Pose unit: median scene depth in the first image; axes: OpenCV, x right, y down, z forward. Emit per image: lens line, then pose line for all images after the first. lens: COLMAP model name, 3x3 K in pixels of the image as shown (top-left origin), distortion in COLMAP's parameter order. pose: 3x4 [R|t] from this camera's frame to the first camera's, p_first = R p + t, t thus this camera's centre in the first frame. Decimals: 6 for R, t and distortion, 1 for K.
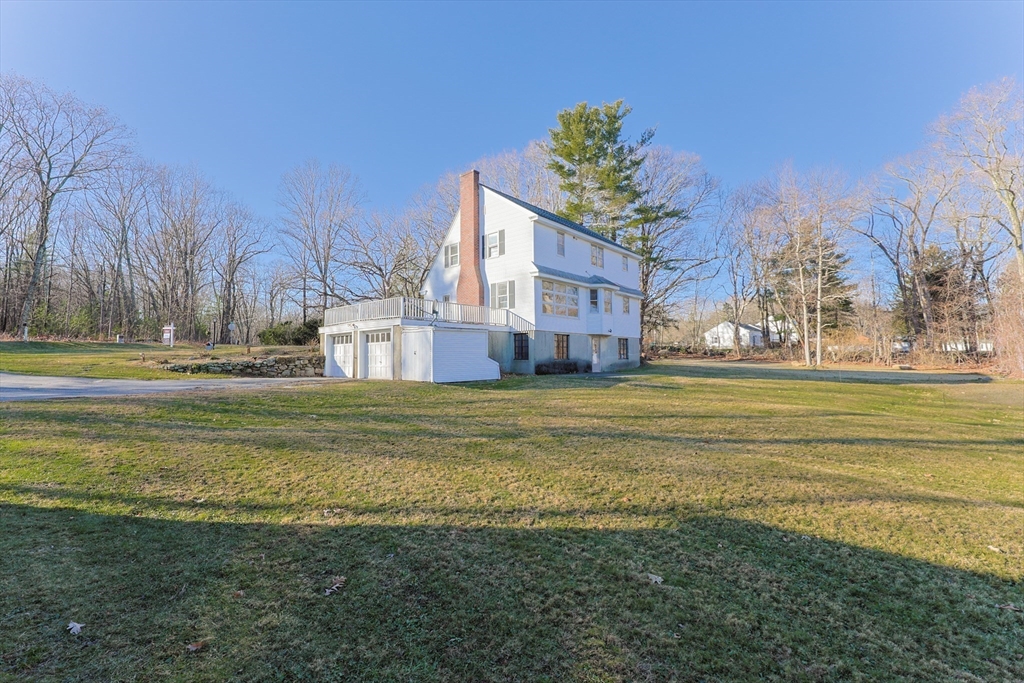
lens RADIAL K [[440.2, 0, 513.5], [0, 440.2, 336.3], [0, 0, 1]] dist [-0.002325, 0.000210]
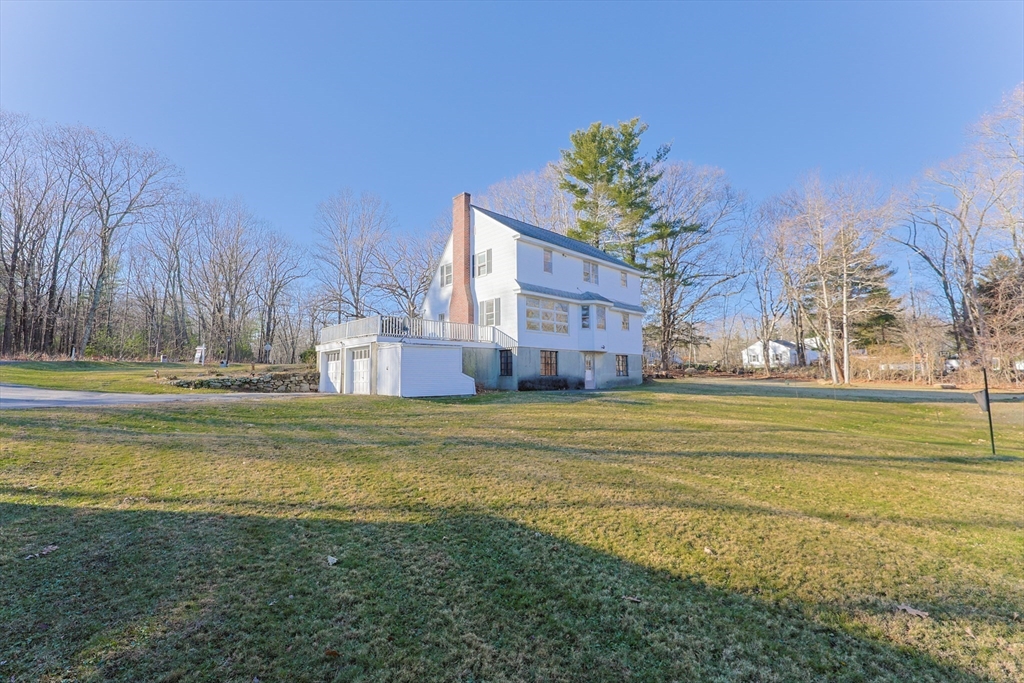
lens RADIAL K [[440.2, 0, 513.5], [0, 440.2, 336.3], [0, 0, 1]] dist [-0.002325, 0.000210]
pose [[0.995778, -0.009257, -0.091321, 0.108324], [0.005143, 0.998965, -0.045183, 0.006898], [0.091645, 0.044523, 0.994796, -0.005995]]
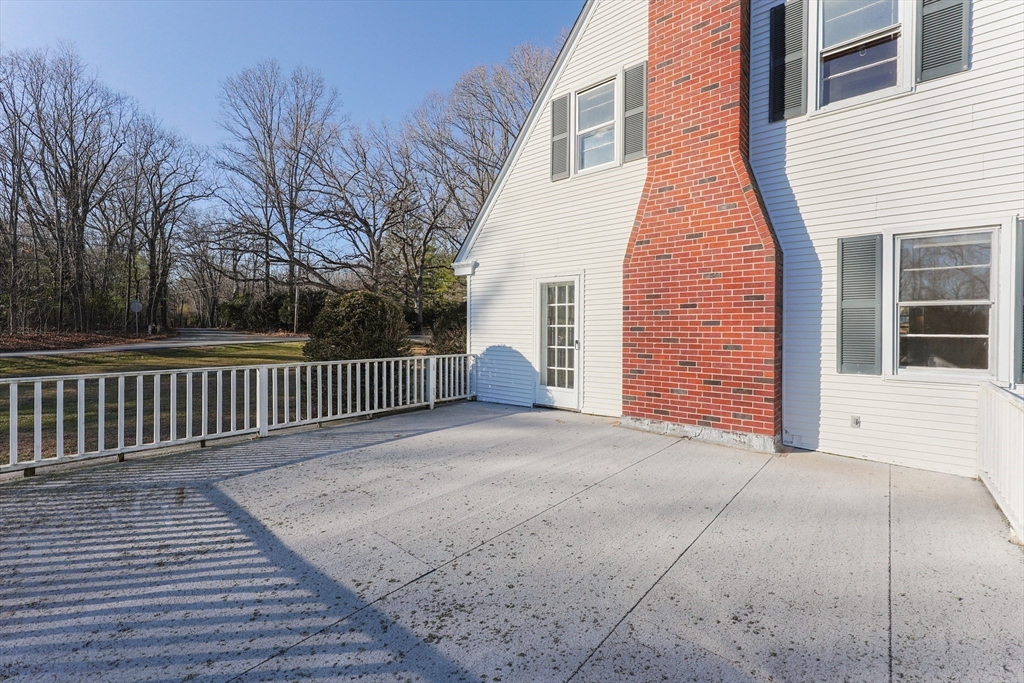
lens RADIAL K [[462.1, 0, 514.0], [0, 462.1, 338.3], [0, 0, 1]] dist [-0.000223, 0.000068]
pose [[0.999769, 0.021276, -0.003194, -0.178310], [-0.021005, 0.997383, 0.069174, -0.077754], [0.004657, -0.069091, 0.997600, 0.714949]]
